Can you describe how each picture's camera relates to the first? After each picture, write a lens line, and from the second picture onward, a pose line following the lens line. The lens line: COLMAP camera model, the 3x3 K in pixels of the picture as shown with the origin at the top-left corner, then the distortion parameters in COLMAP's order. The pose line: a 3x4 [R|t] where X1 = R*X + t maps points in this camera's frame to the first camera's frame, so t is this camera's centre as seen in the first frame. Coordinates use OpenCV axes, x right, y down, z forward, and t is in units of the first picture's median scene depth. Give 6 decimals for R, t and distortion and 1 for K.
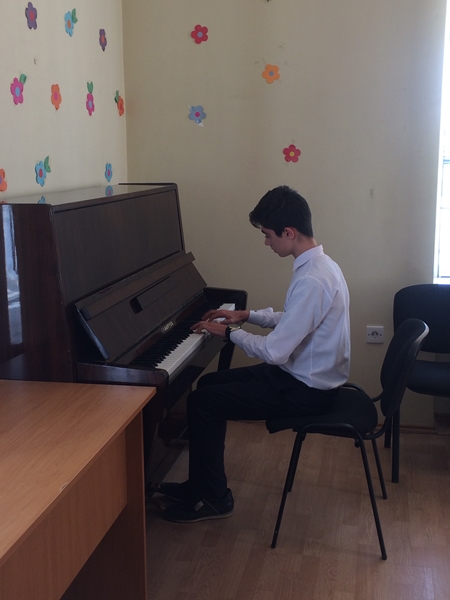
lens RADIAL K [[749.0, 0, 225.0], [0, 749.0, 300.0], [0, 0, 1]] dist [0.043993, 0.021711]
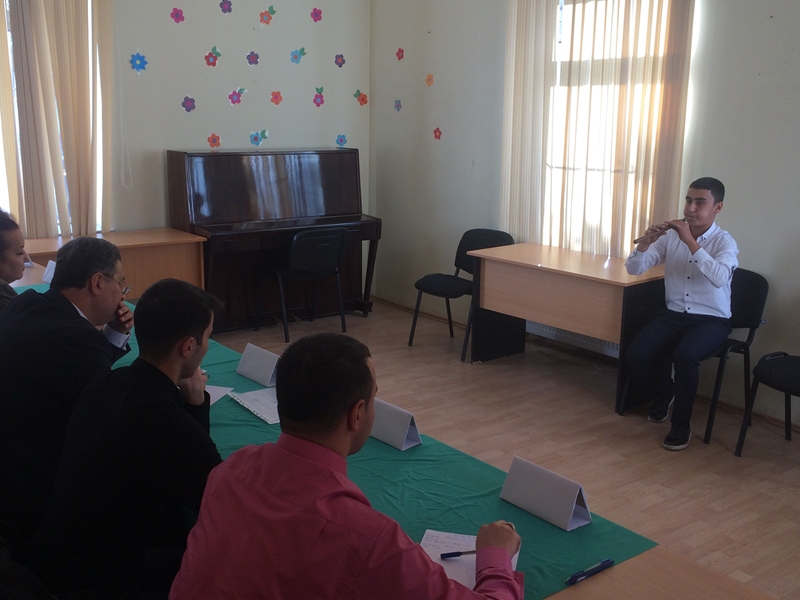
lens RADIAL K [[842.1, 0, 400.0], [0, 842.1, 300.0], [0, 0, 1]] dist [-0.011508, -0.009718]
pose [[0.768417, 0.163103, -0.618816, 1.319651], [-0.148882, 0.986006, 0.075010, 0.017158], [0.622391, 0.034492, 0.781946, -0.390461]]
